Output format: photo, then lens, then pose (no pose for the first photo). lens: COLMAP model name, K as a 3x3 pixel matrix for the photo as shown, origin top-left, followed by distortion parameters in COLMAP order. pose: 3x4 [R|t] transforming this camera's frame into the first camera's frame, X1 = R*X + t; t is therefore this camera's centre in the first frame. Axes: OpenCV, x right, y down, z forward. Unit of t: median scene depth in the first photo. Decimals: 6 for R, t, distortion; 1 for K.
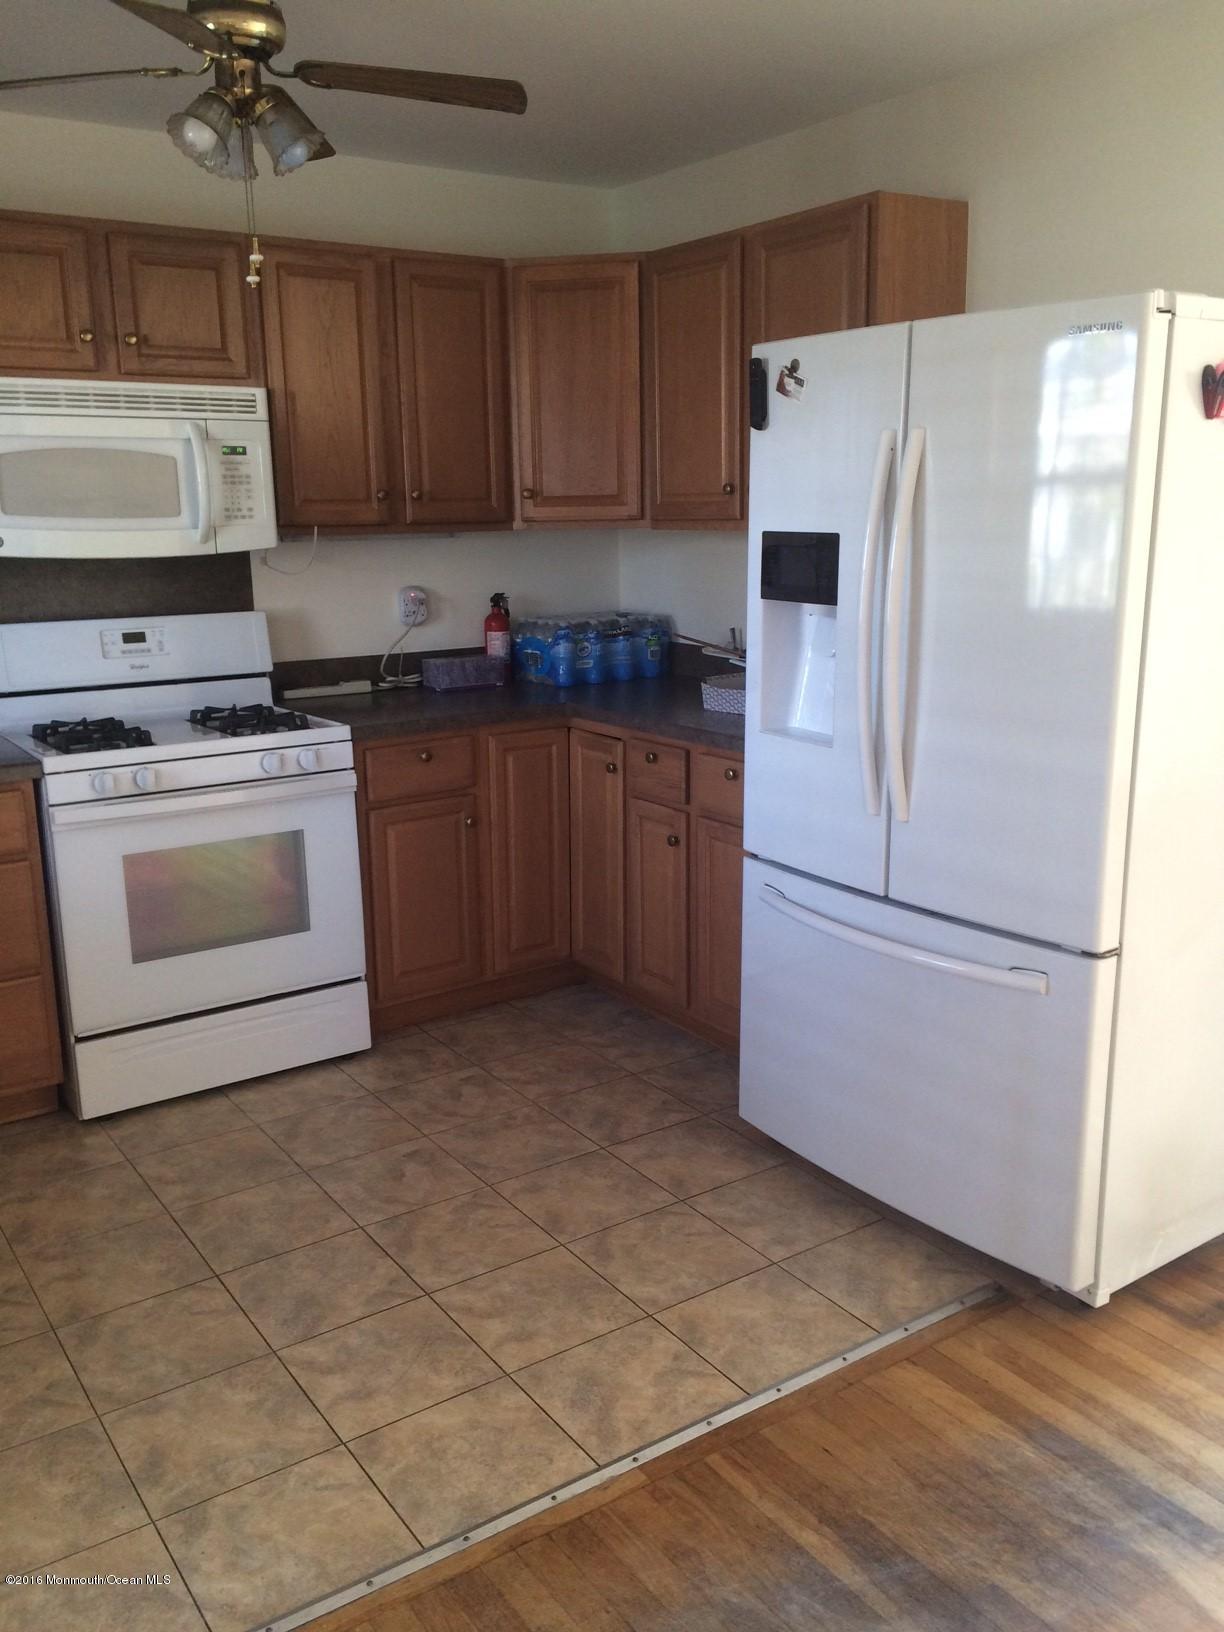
lens RADIAL K [[1406.6, 0, 611.3], [0, 1406.6, 810.5], [0, 0, 1]] dist [0.079492, -0.094432]
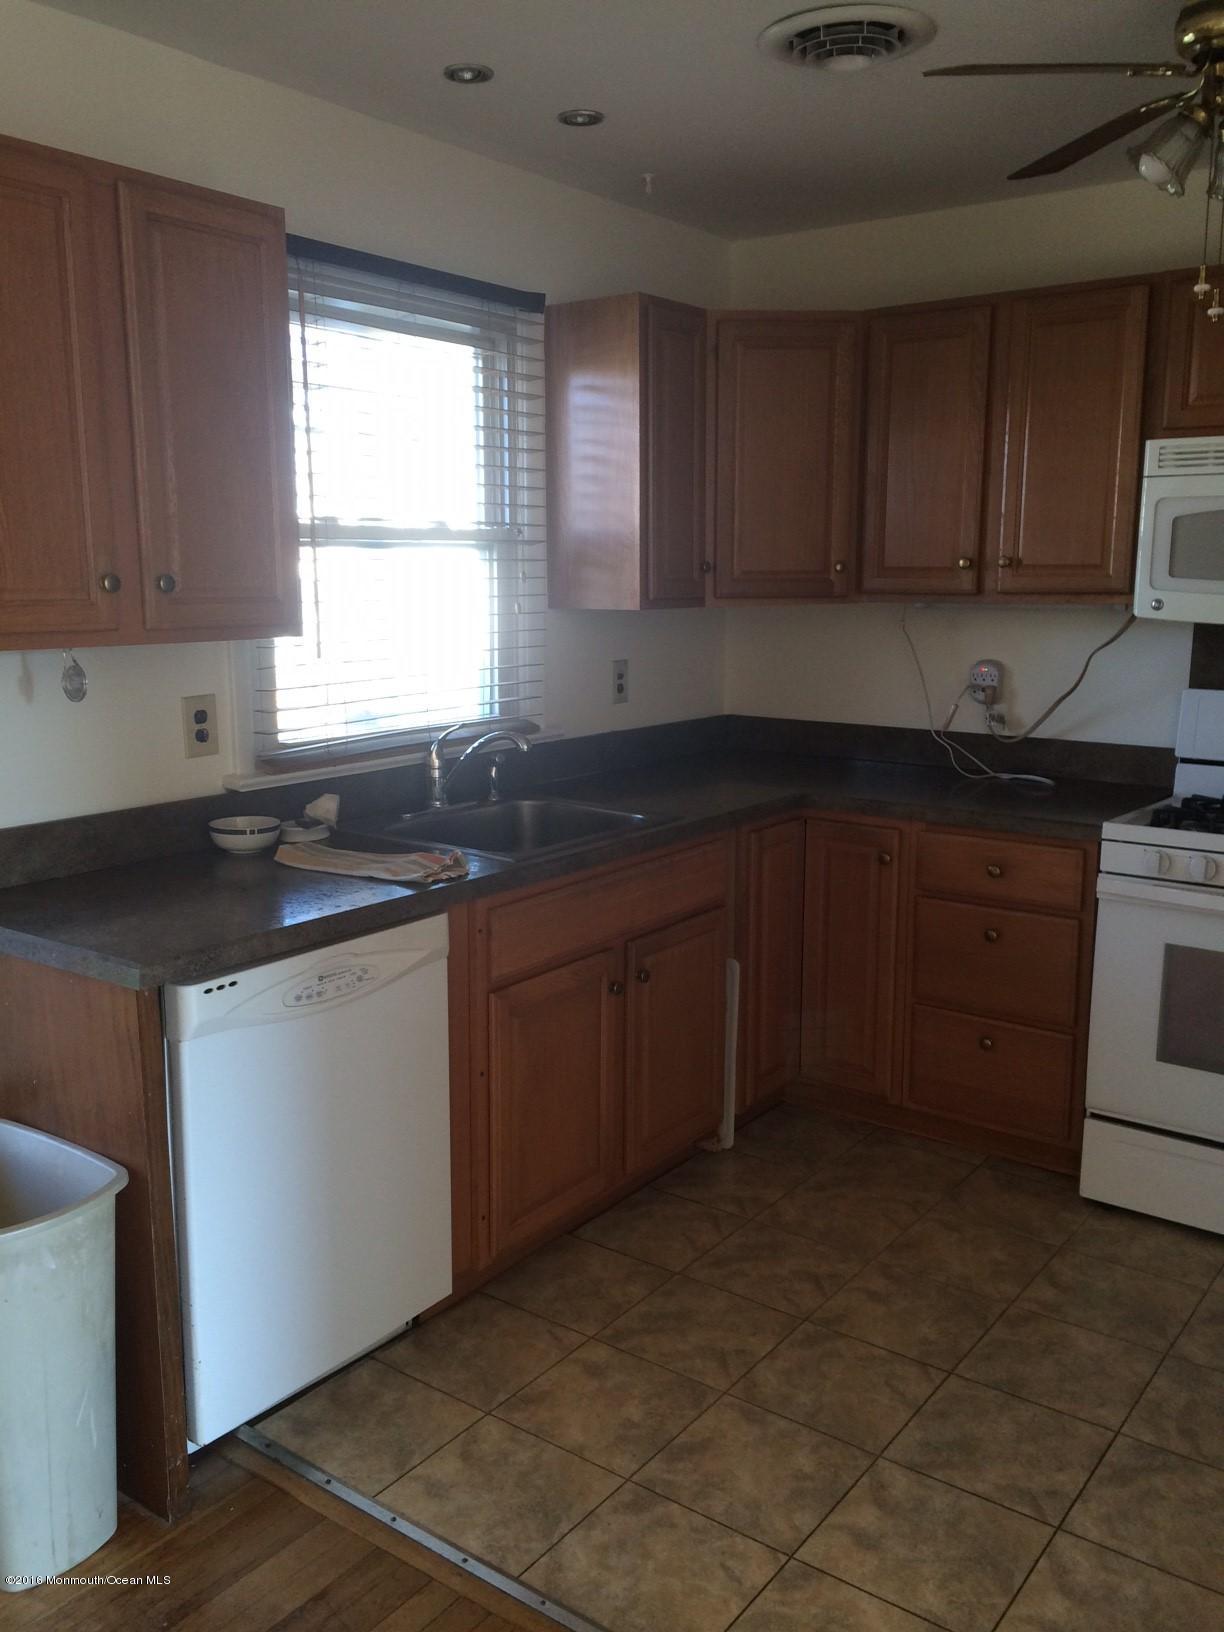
lens RADIAL K [[1406.6, 0, 614.9], [0, 1406.6, 810.7], [0, 0, 1]] dist [0.079492, -0.094432]
pose [[0.335197, 0.179983, -0.924797, 0.474067], [-0.214737, 0.970342, 0.111014, -0.097823], [0.917350, 0.161376, 0.363905, 0.398658]]
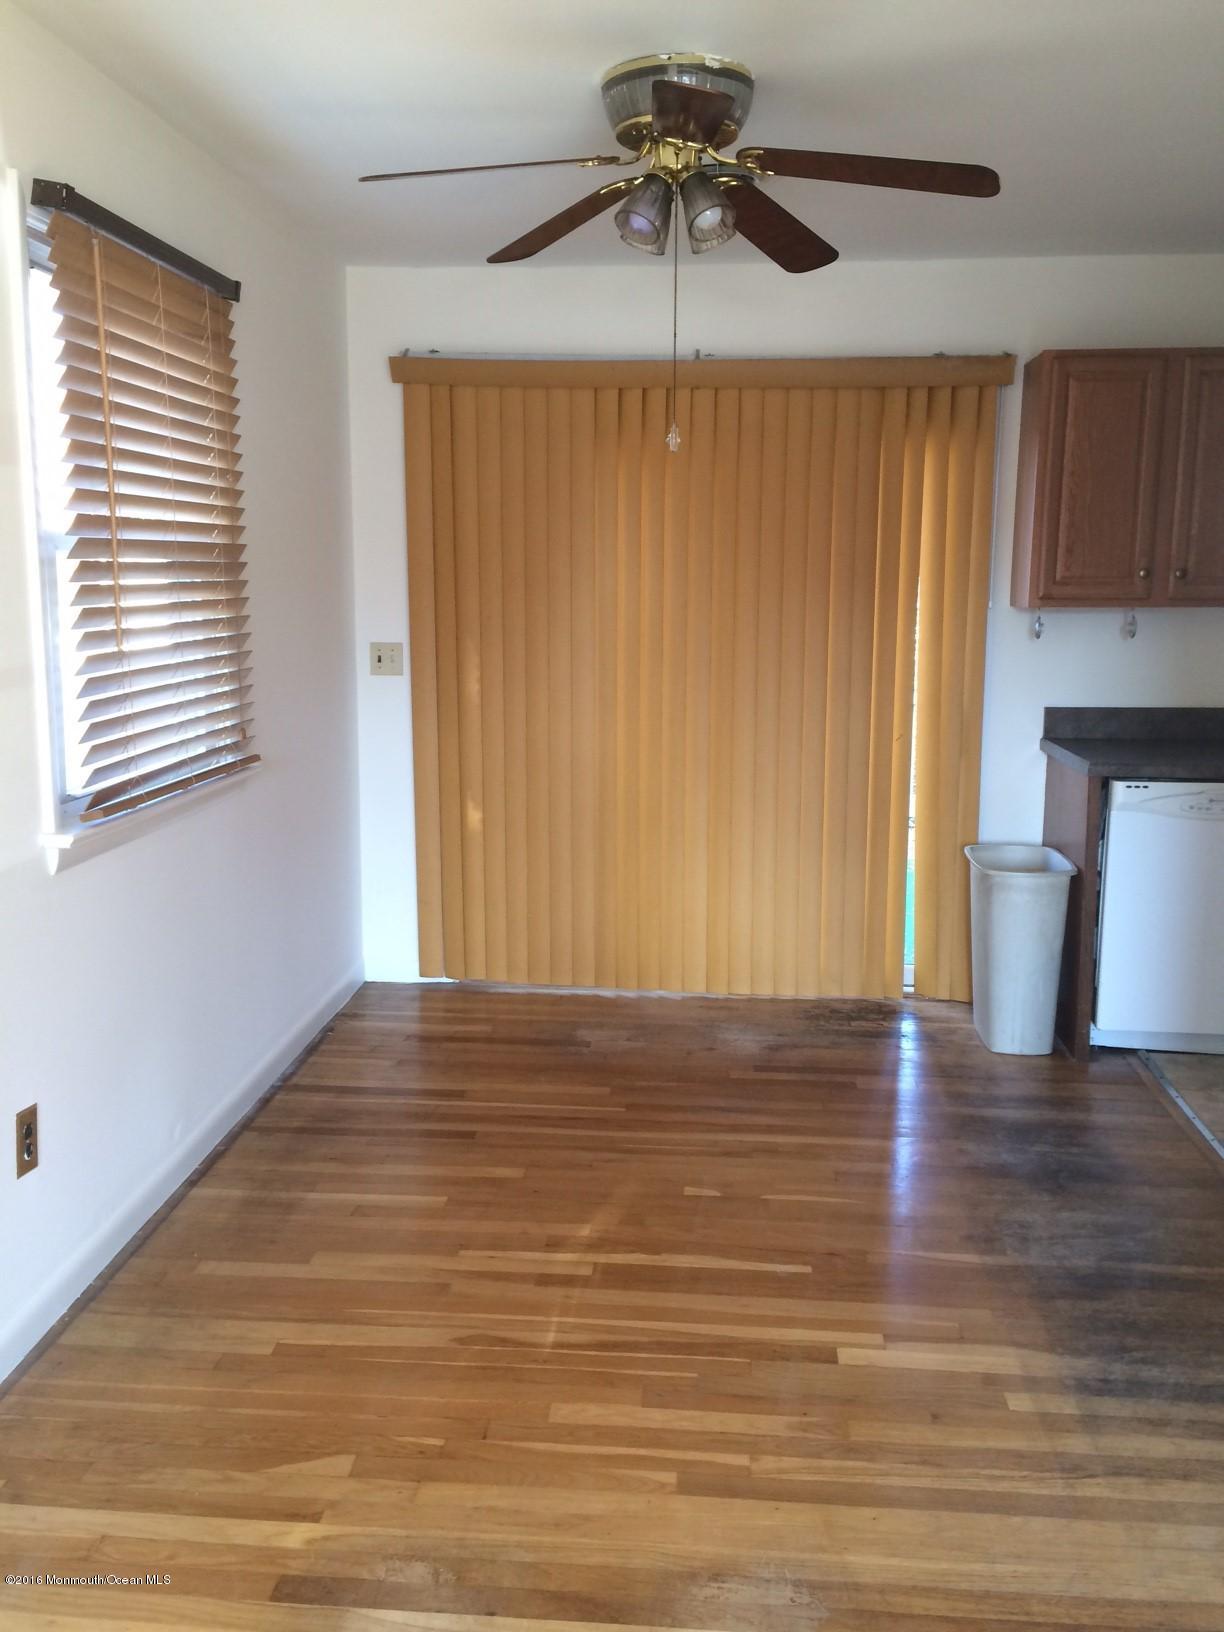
lens RADIAL K [[1406.6, 0, 612.9], [0, 1406.6, 816.6], [0, 0, 1]] dist [0.079492, -0.094432]
pose [[-0.626854, 0.147177, -0.765110, 1.180980], [-0.165689, 0.934355, 0.315481, -0.217652], [0.761315, 0.324531, -0.561319, 0.928927]]
